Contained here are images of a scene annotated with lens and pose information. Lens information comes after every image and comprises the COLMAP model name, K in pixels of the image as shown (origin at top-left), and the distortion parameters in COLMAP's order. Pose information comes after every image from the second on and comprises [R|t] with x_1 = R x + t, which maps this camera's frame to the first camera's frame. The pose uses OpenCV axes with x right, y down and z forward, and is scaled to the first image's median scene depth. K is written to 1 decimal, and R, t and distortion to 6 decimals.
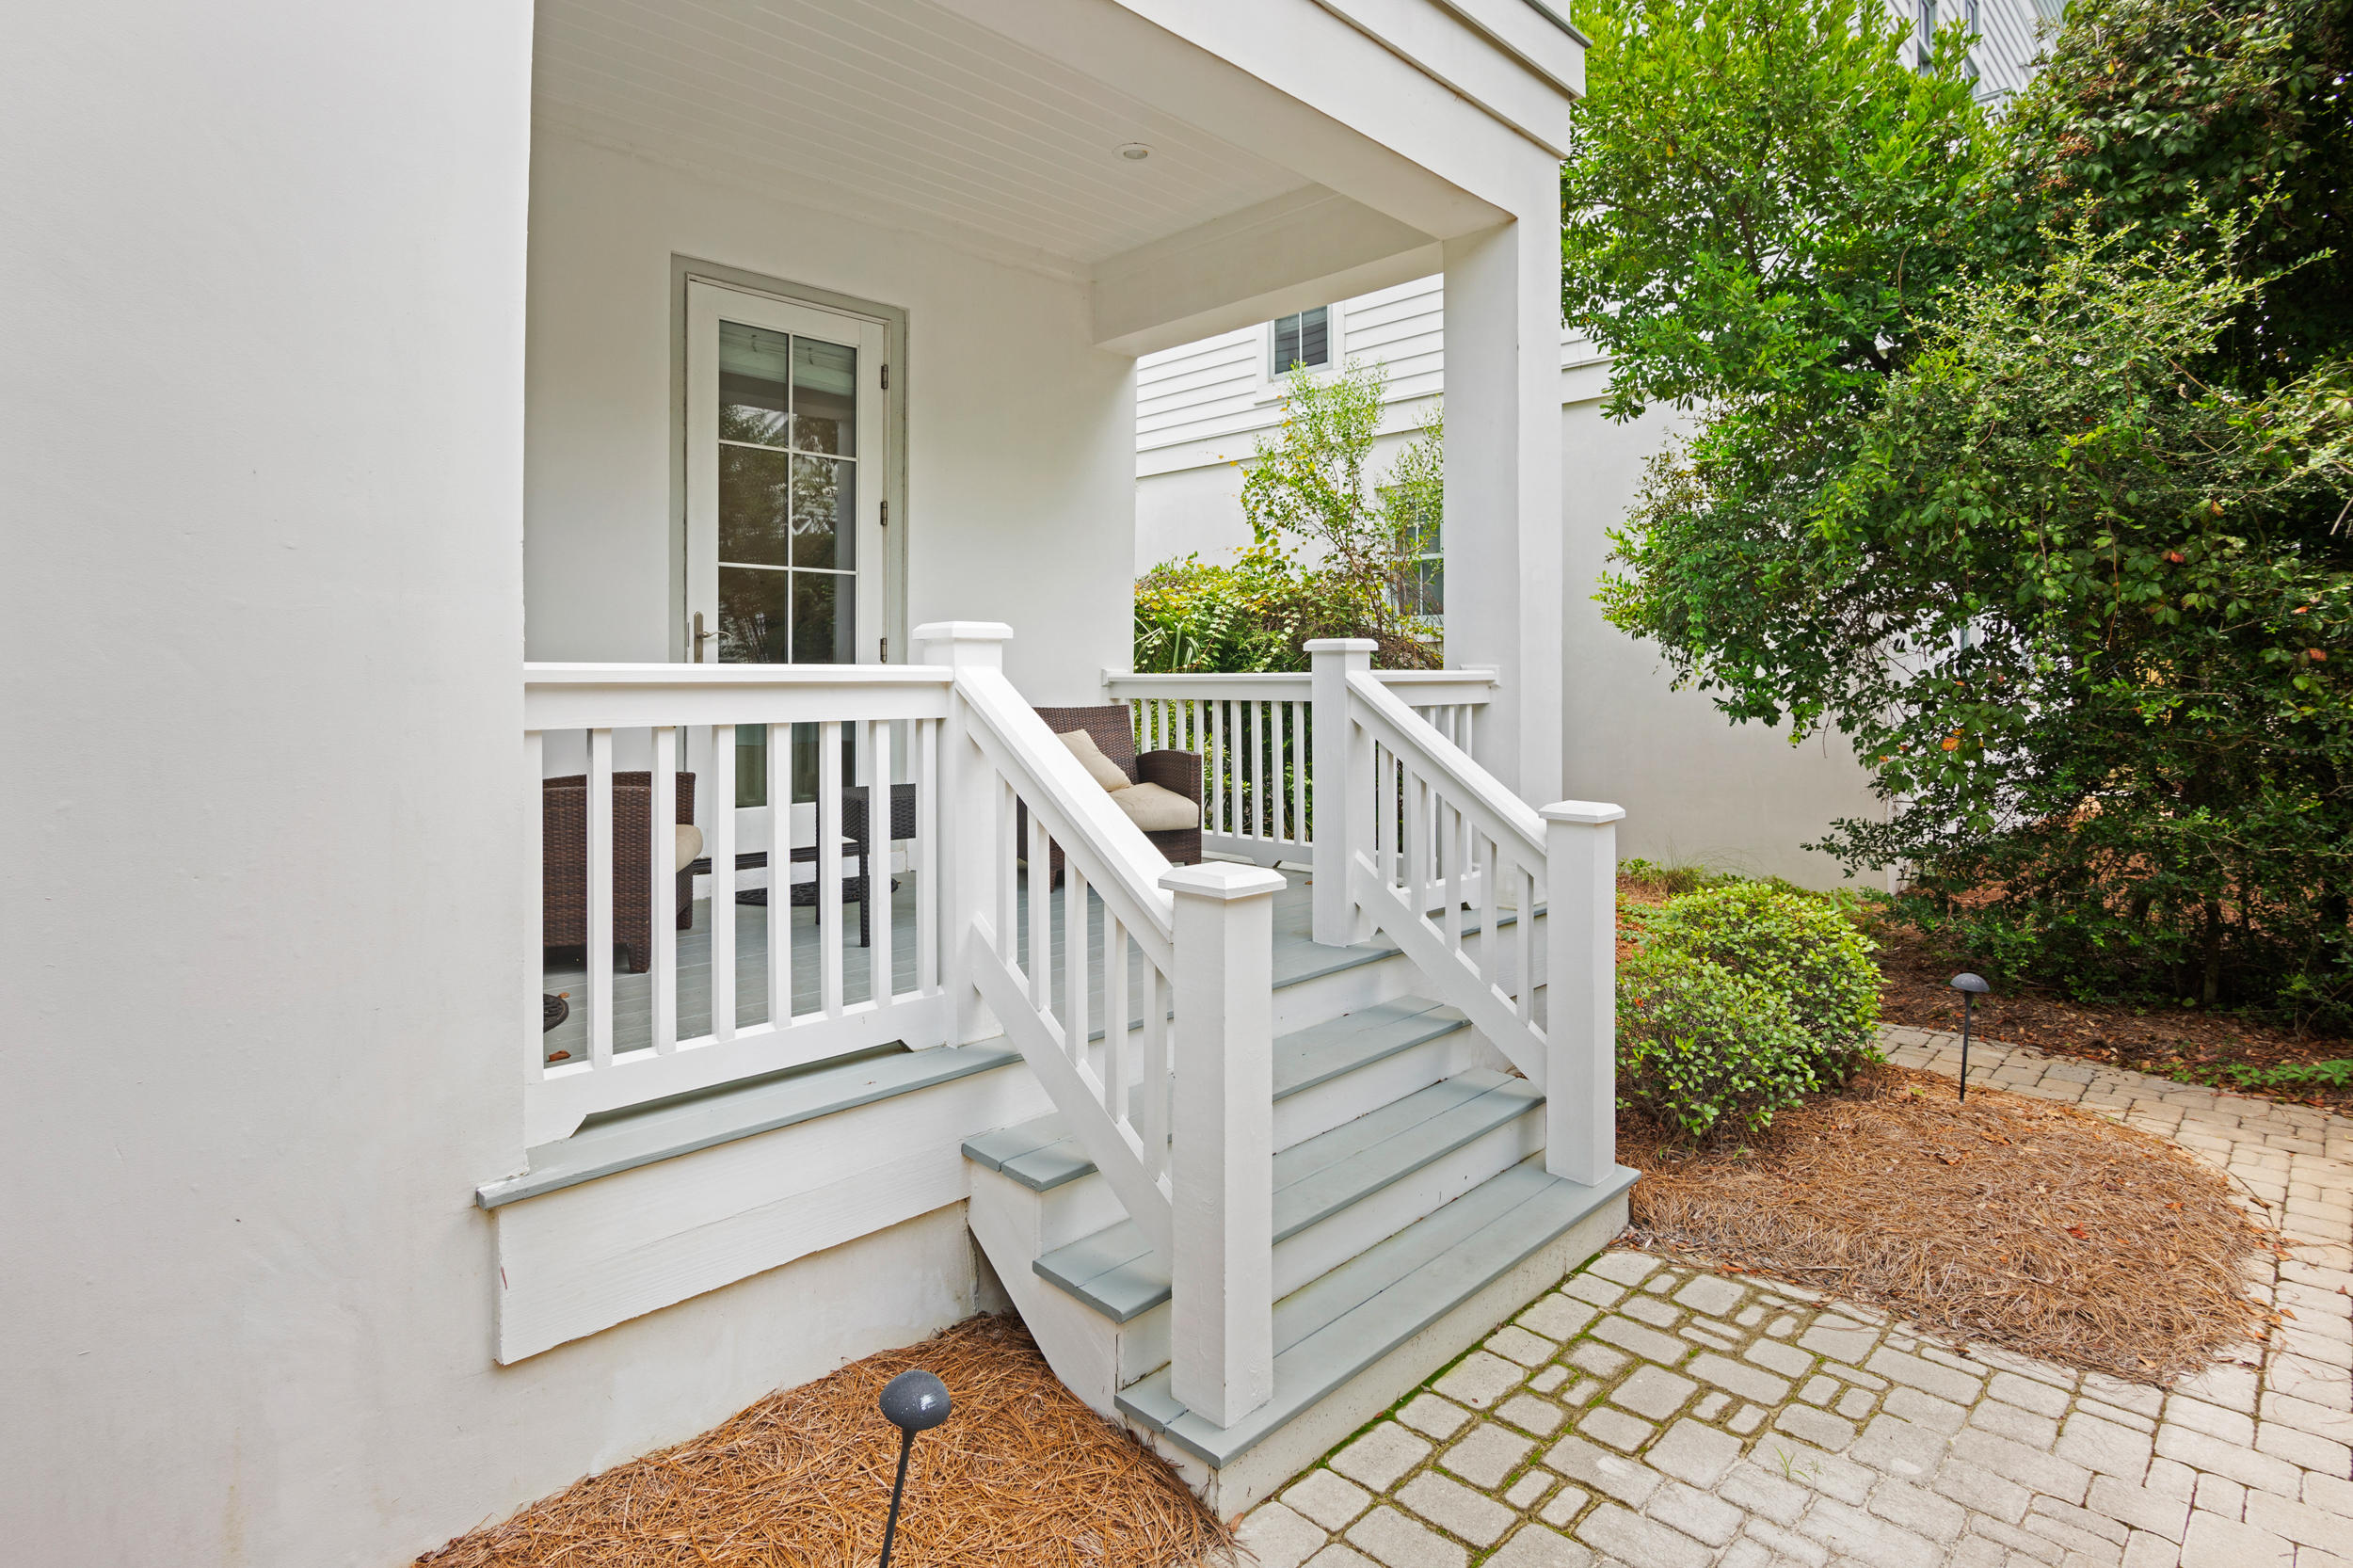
lens RADIAL K [[1211.3, 0, 1184.1], [0, 1211.3, 720.5], [0, 0, 1]] dist [-0.026616, 0.001112]
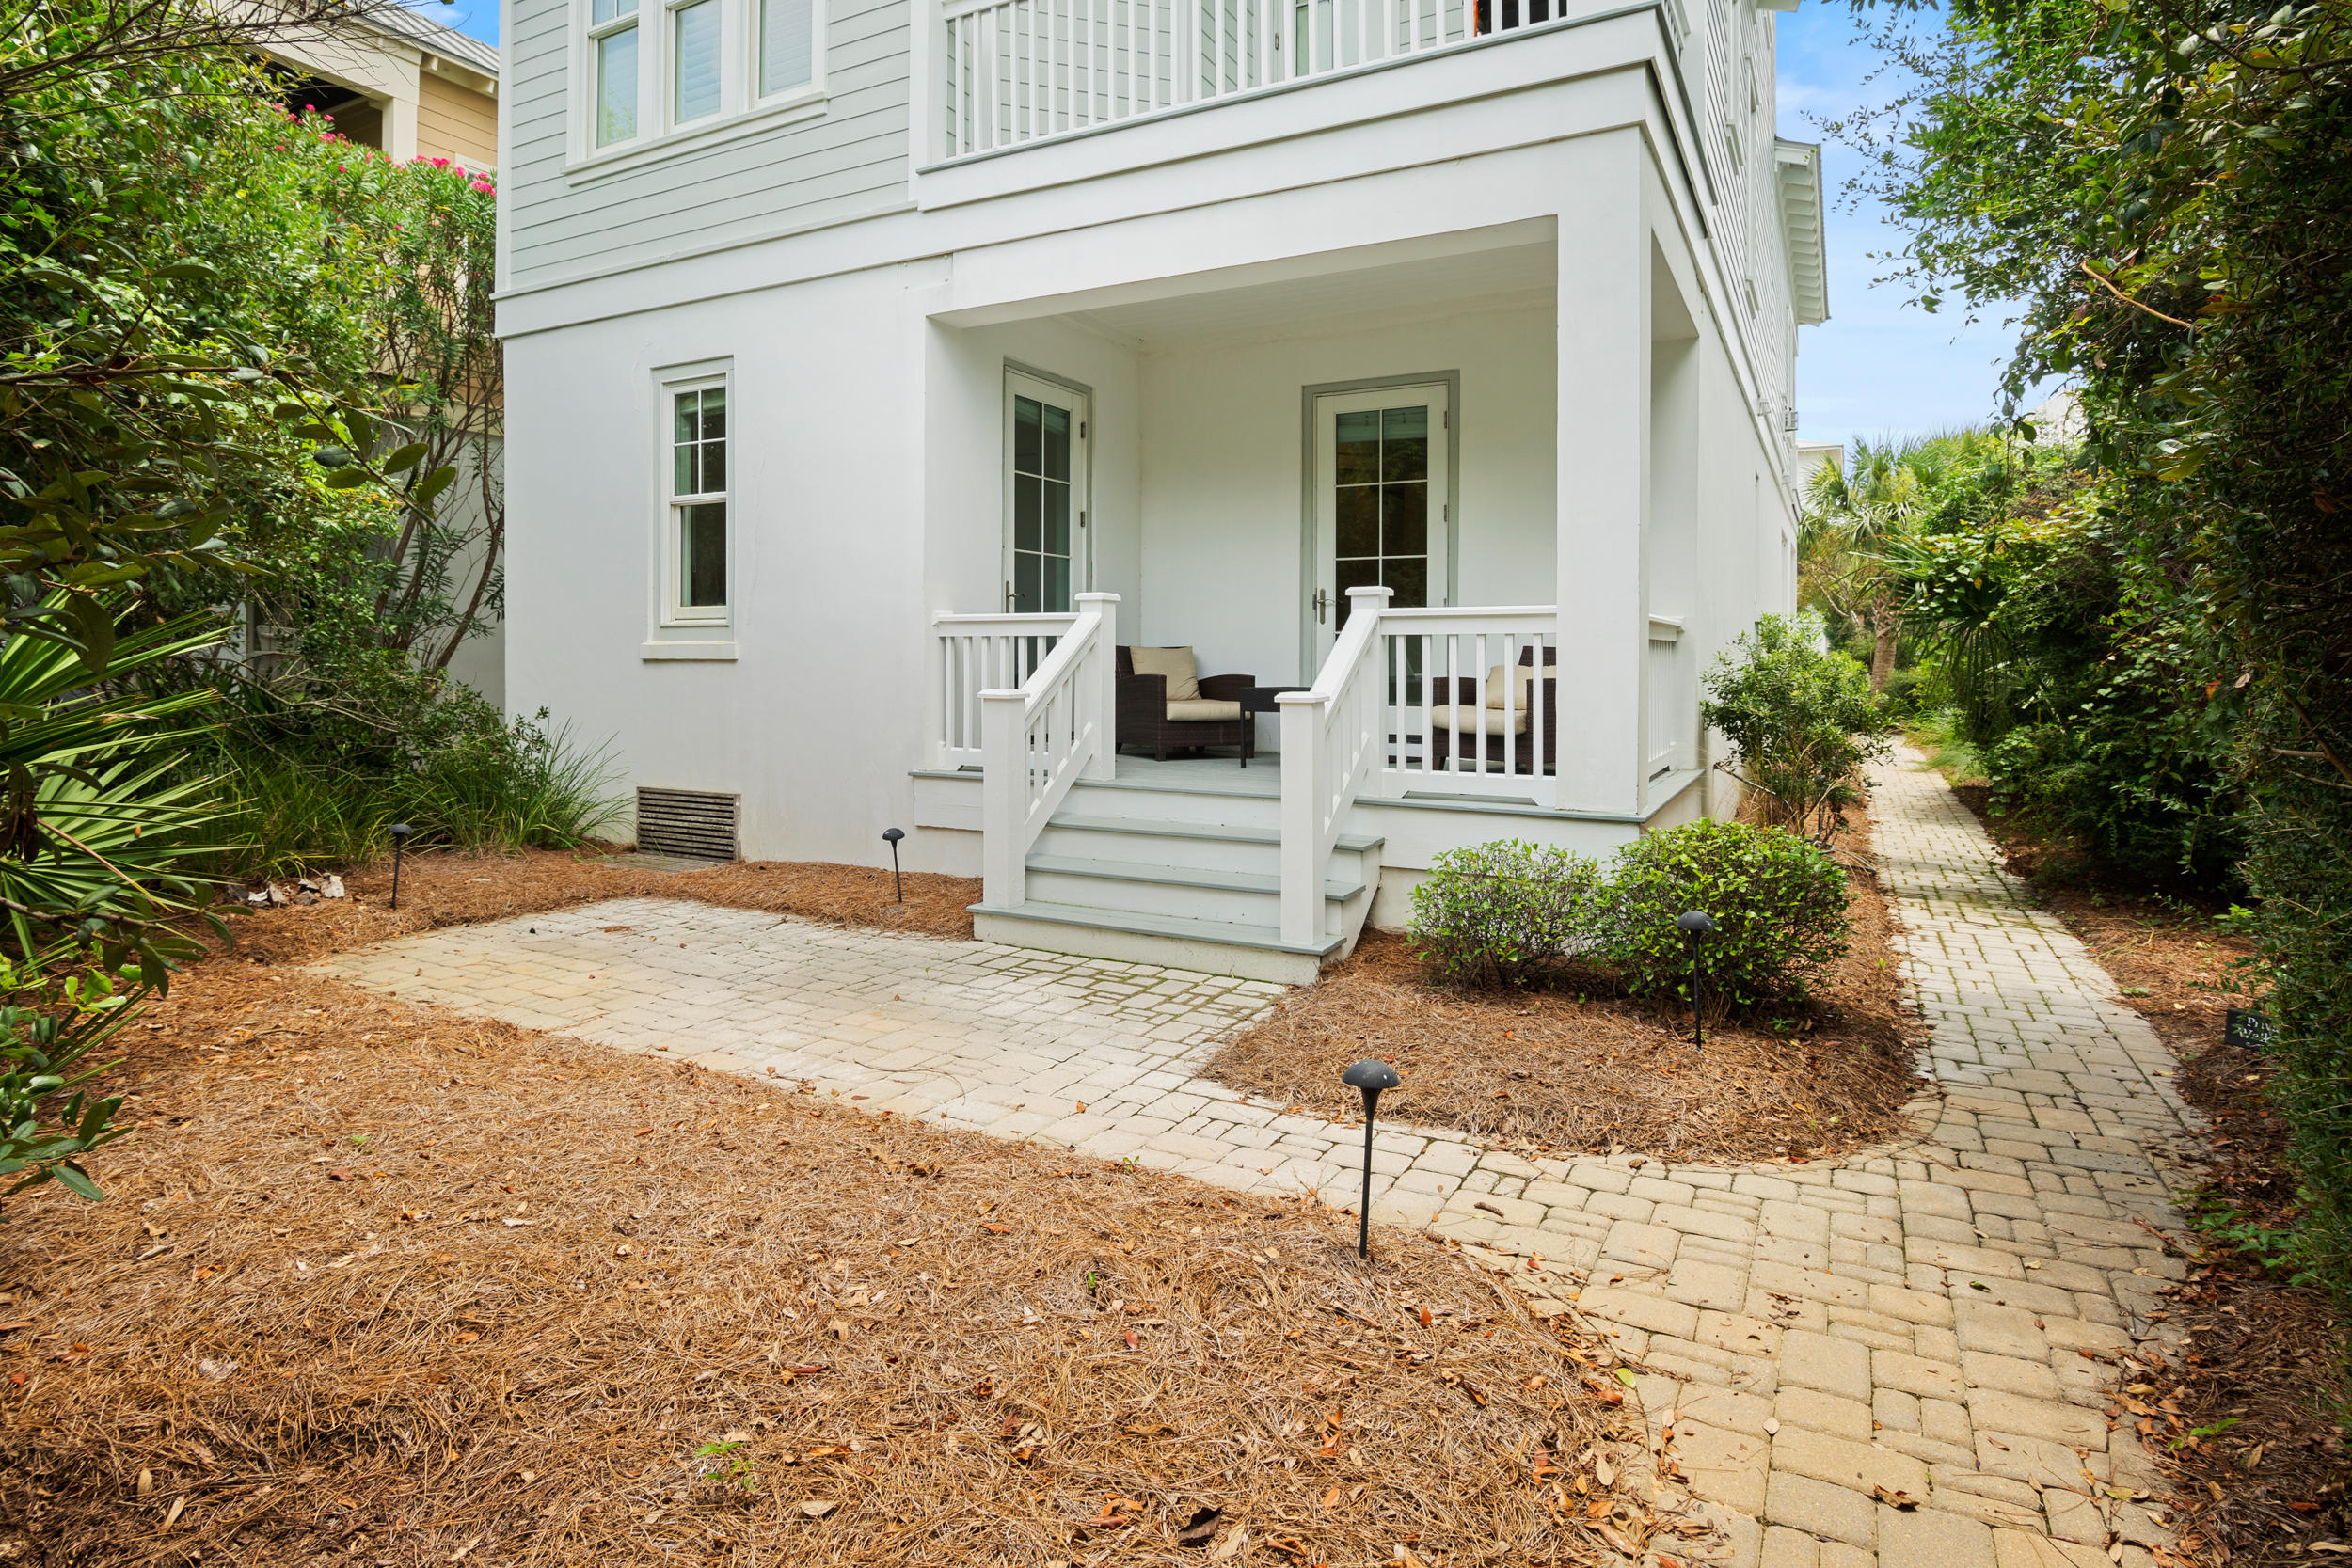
lens RADIAL K [[1210.7, 0, 1183.6], [0, 1210.7, 720.6], [0, 0, 1]] dist [-0.026616, 0.001112]
pose [[0.267569, 0.054799, -0.961979, 1.669018], [-0.045715, 0.997979, 0.044134, 0.056194], [0.962454, 0.032168, 0.269534, 0.437193]]
